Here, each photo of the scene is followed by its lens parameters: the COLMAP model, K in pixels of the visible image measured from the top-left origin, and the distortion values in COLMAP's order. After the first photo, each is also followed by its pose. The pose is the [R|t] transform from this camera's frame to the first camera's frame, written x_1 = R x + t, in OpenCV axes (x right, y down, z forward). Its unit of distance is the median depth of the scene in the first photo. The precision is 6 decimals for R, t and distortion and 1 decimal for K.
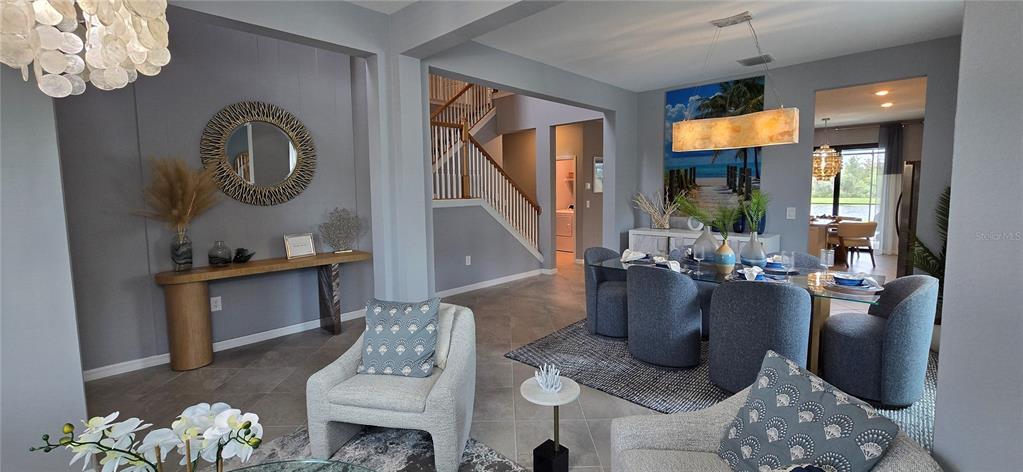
lens RADIAL K [[420.5, 0, 509.7], [0, 420.5, 225.7], [0, 0, 1]] dist [-0.003017, 0.000790]
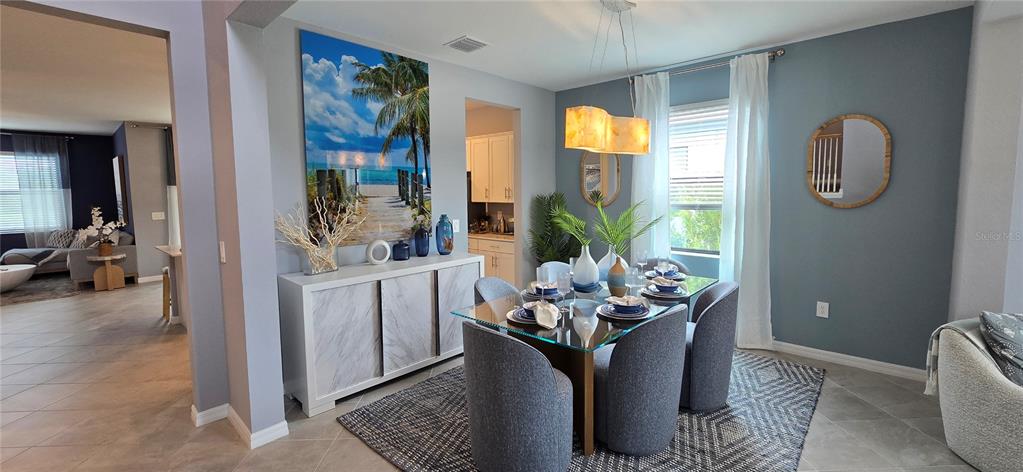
lens RADIAL K [[420.5, 0, 513.8], [0, 420.5, 225.5], [0, 0, 1]] dist [-0.003017, 0.000790]
pose [[-0.027096, -0.069508, 0.997213, -0.225999], [0.098956, 0.992493, 0.071868, -0.076387], [-0.994723, 0.100628, -0.020014, 0.809848]]
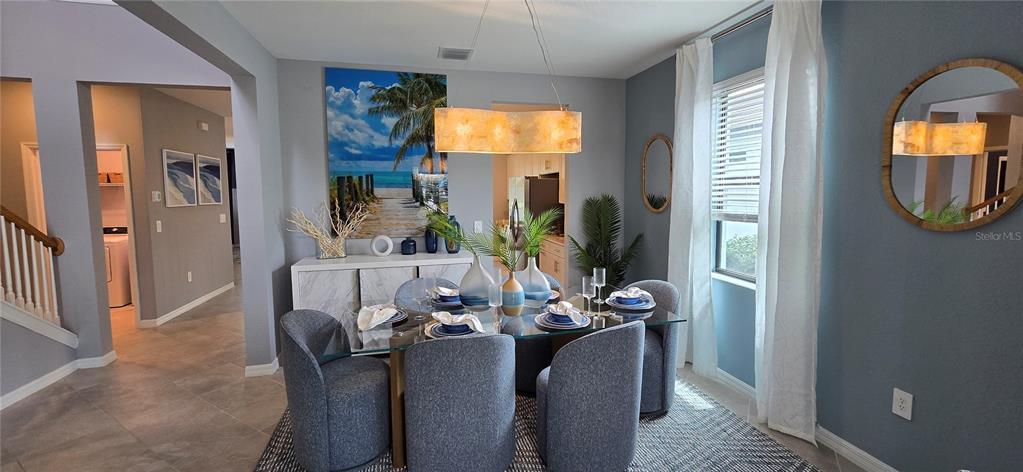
lens RADIAL K [[420.5, 0, 512.2], [0, 420.5, 225.6], [0, 0, 1]] dist [-0.003017, 0.000790]
pose [[0.533512, -0.060810, 0.843604, -0.084360], [0.074629, 0.996906, 0.024664, -0.045963], [-0.842494, 0.049799, 0.536400, 0.384678]]
